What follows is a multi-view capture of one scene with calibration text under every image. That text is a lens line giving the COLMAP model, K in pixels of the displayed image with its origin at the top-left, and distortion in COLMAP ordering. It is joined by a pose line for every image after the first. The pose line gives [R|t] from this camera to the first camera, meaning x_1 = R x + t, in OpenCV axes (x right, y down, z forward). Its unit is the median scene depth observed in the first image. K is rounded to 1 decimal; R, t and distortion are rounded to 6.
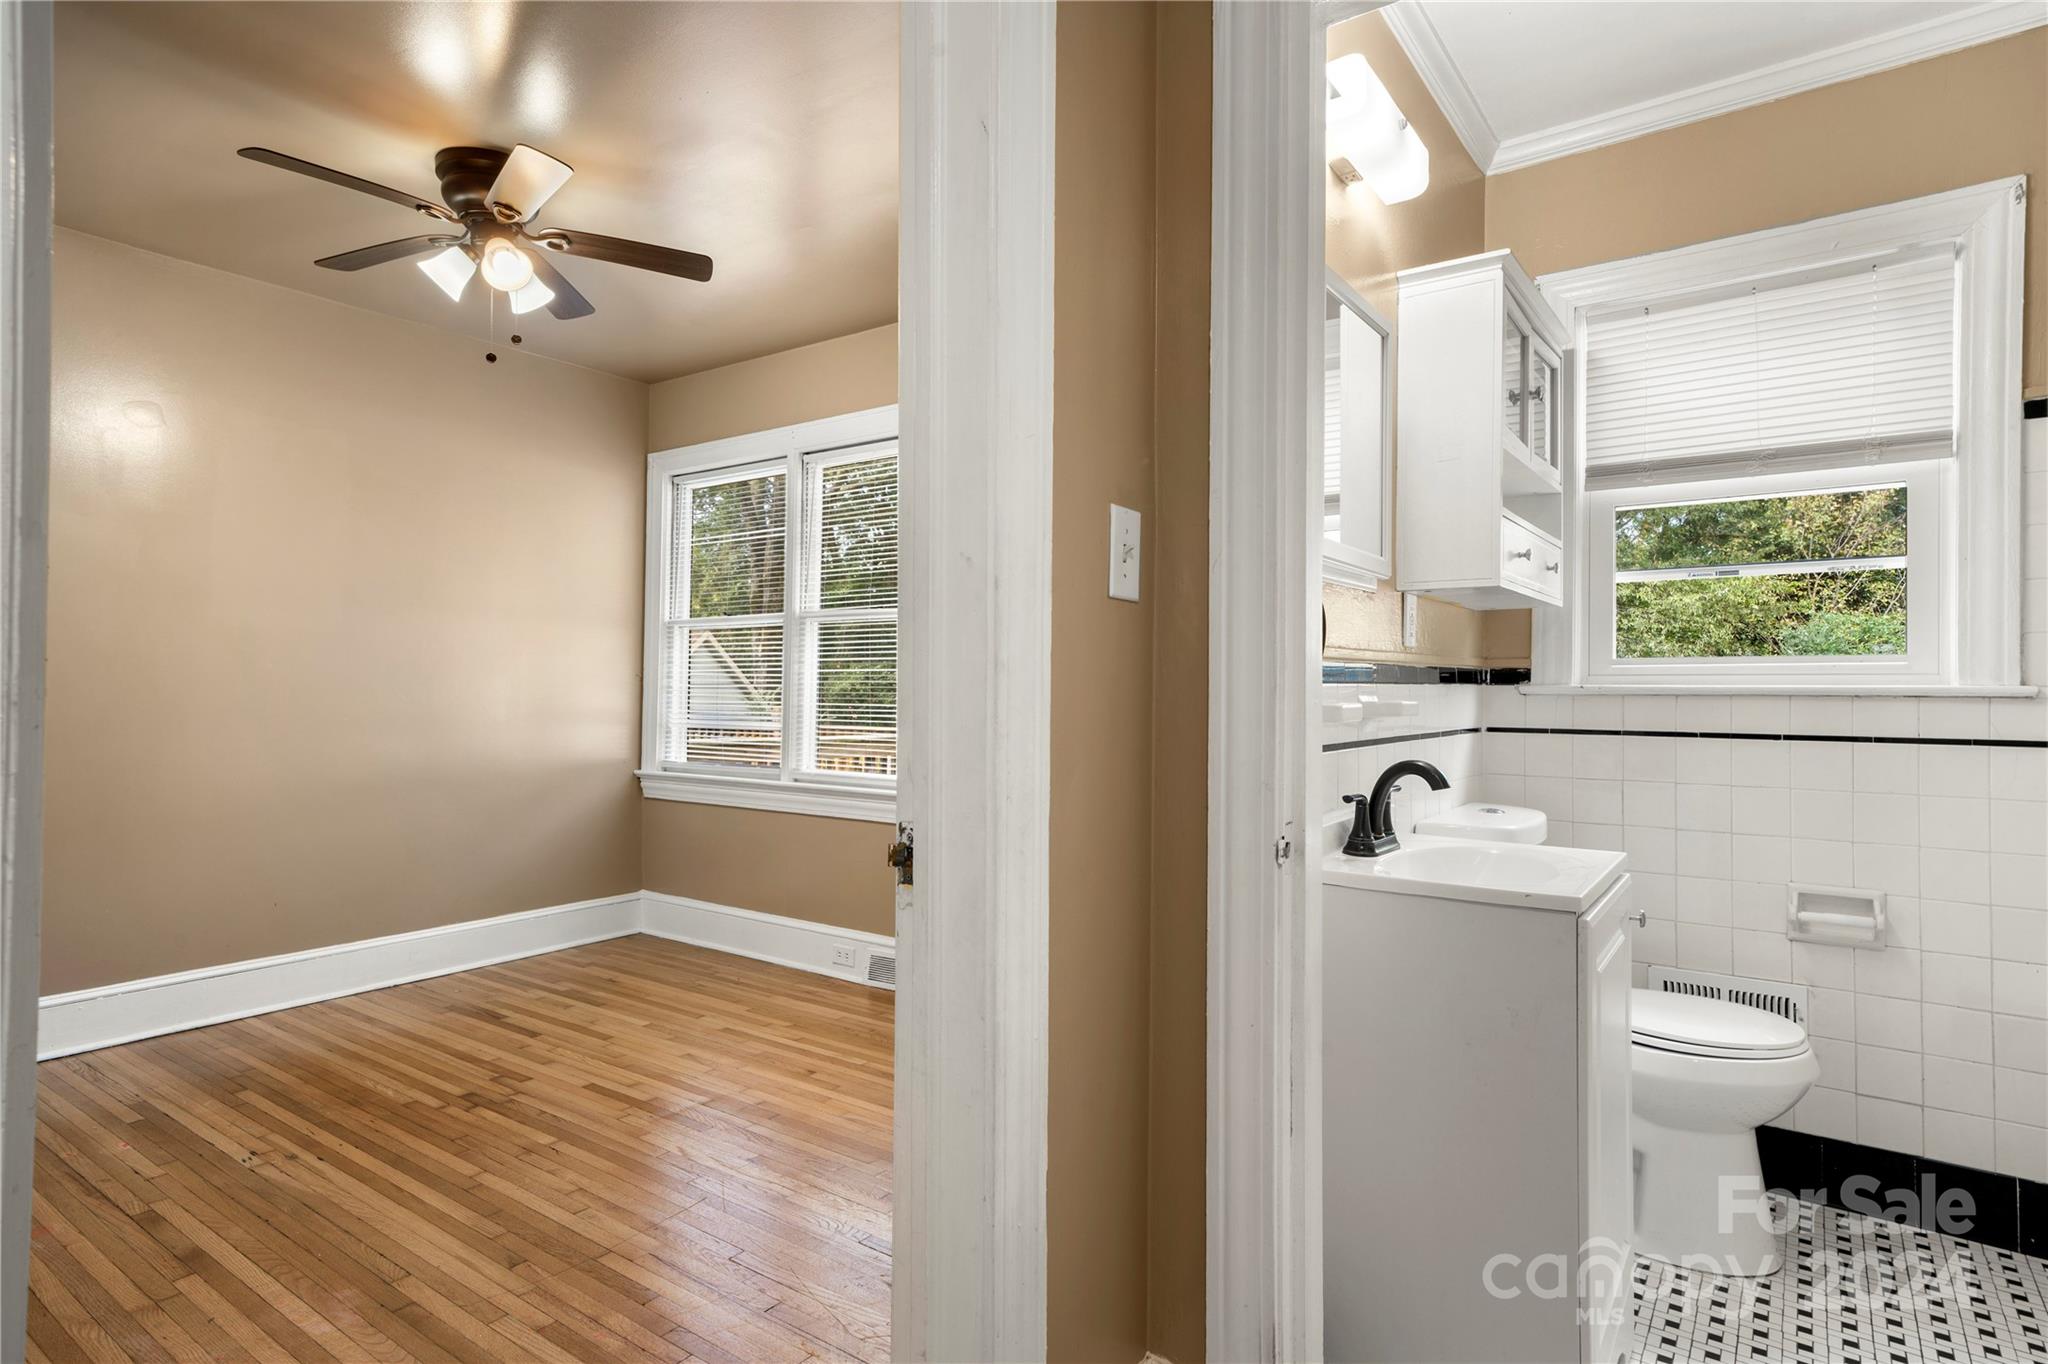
lens RADIAL K [[1086.9, 0, 1022.0], [0, 1086.9, 678.3], [0, 0, 1]] dist [0.019750, 0.002898]
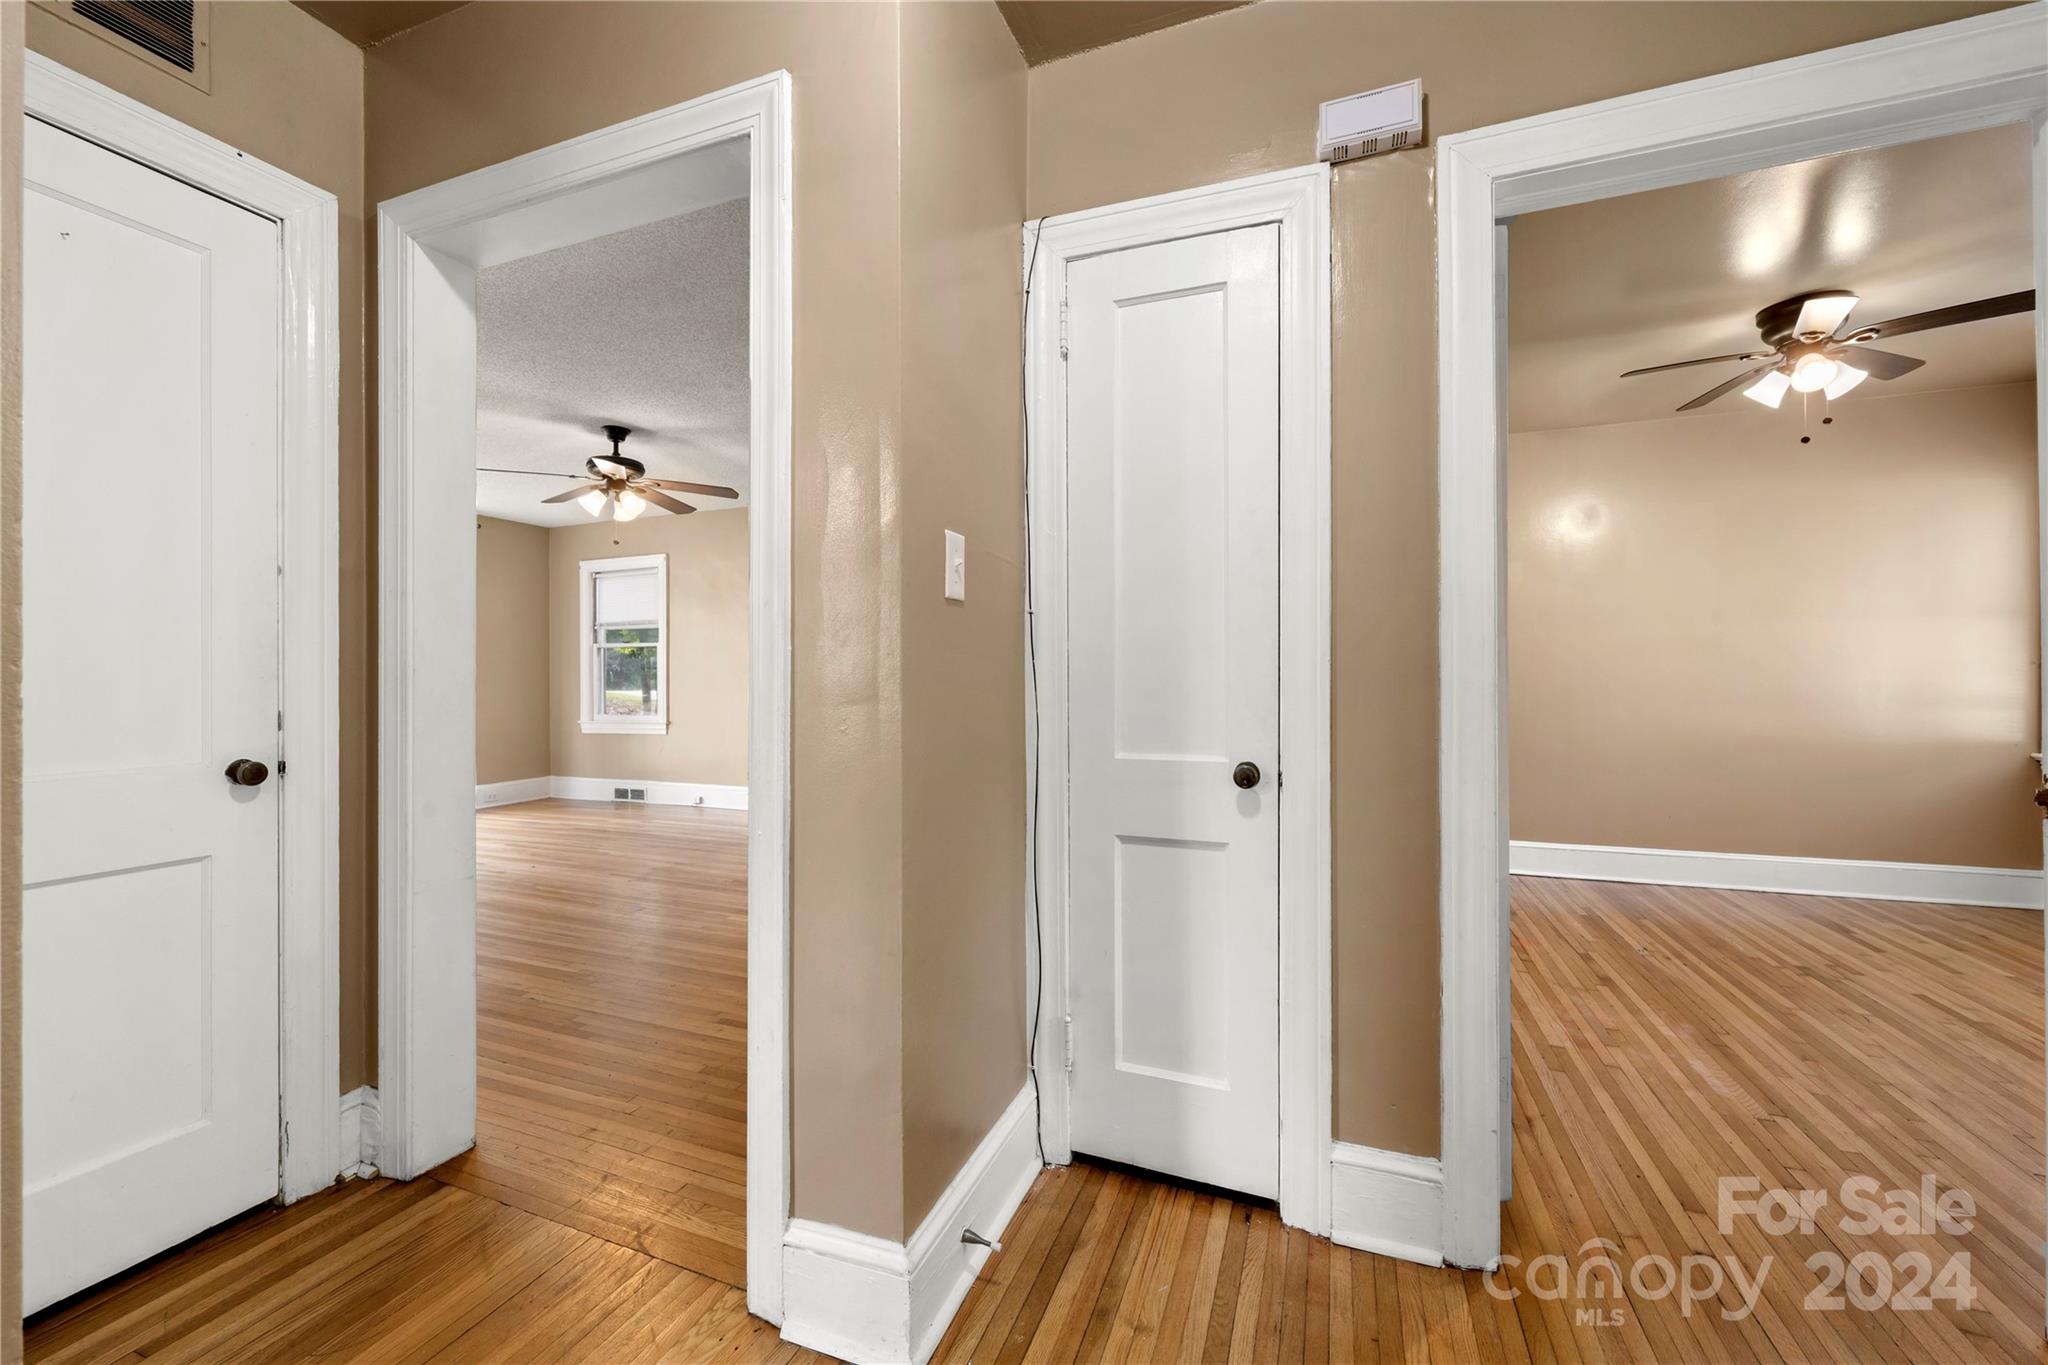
lens RADIAL K [[803.4, 0, 1015.4], [0, 803.4, 673.9], [0, 0, 1]] dist [-0.001799, 0.000021]
pose [[0.252070, -0.011660, -0.967639, 0.234240], [0.016553, 0.999833, -0.007735, -0.003134], [0.967567, -0.014068, 0.252221, -0.223691]]
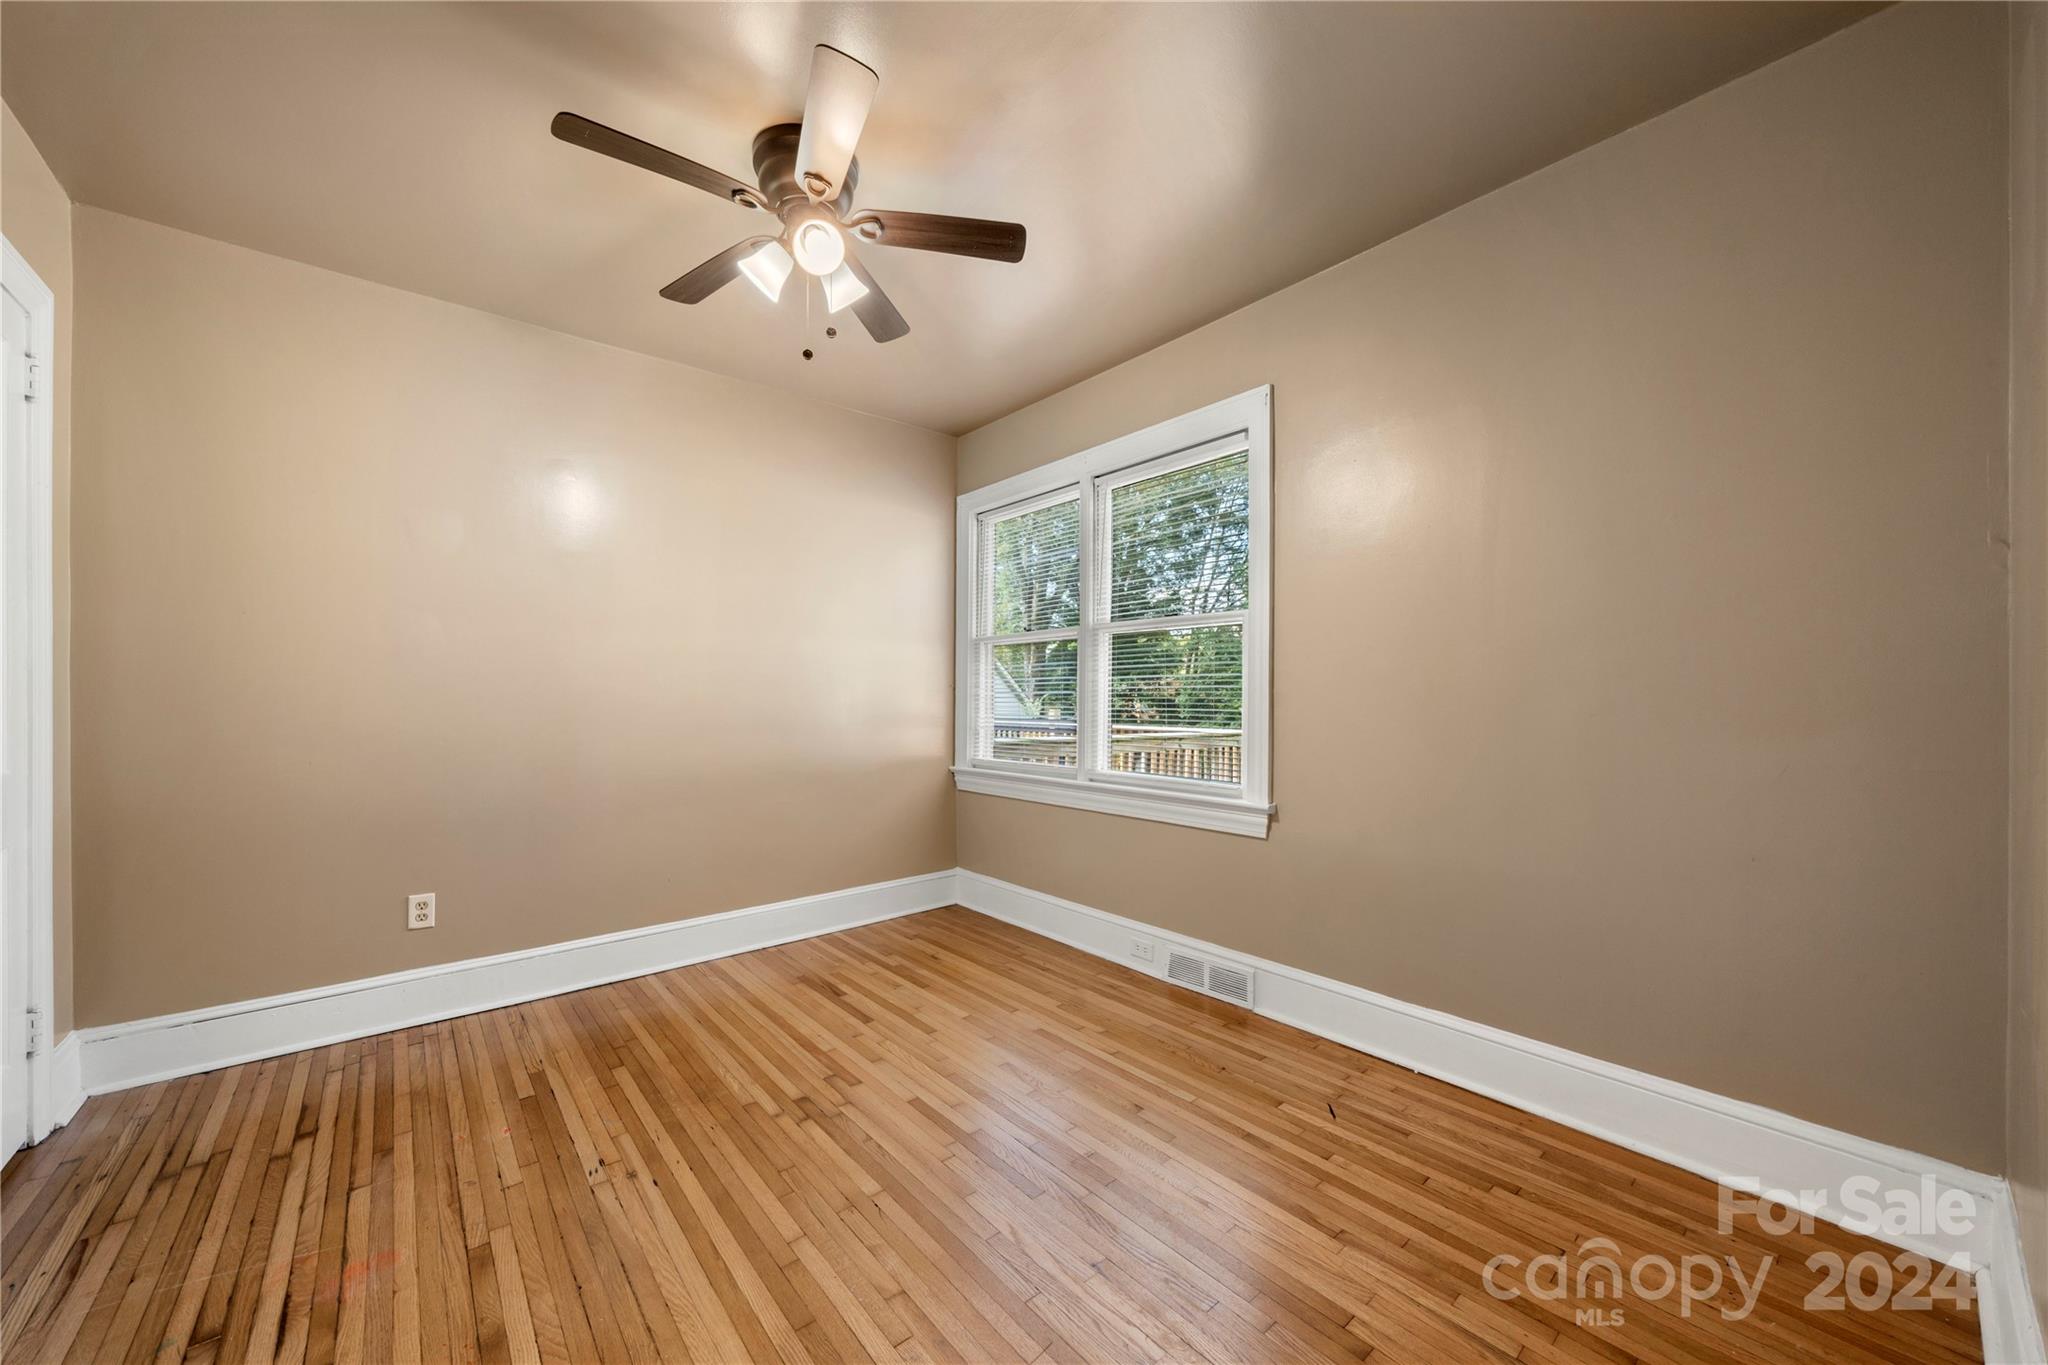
lens RADIAL K [[751.7, 0, 1027.8], [0, 751.7, 697.8], [0, 0, 1]] dist [-0.002858, -0.000918]
pose [[0.972771, -0.009671, -0.231566, -0.138810], [0.012351, 0.999872, 0.010124, 0.006142], [0.231439, -0.012708, 0.972766, 0.377835]]
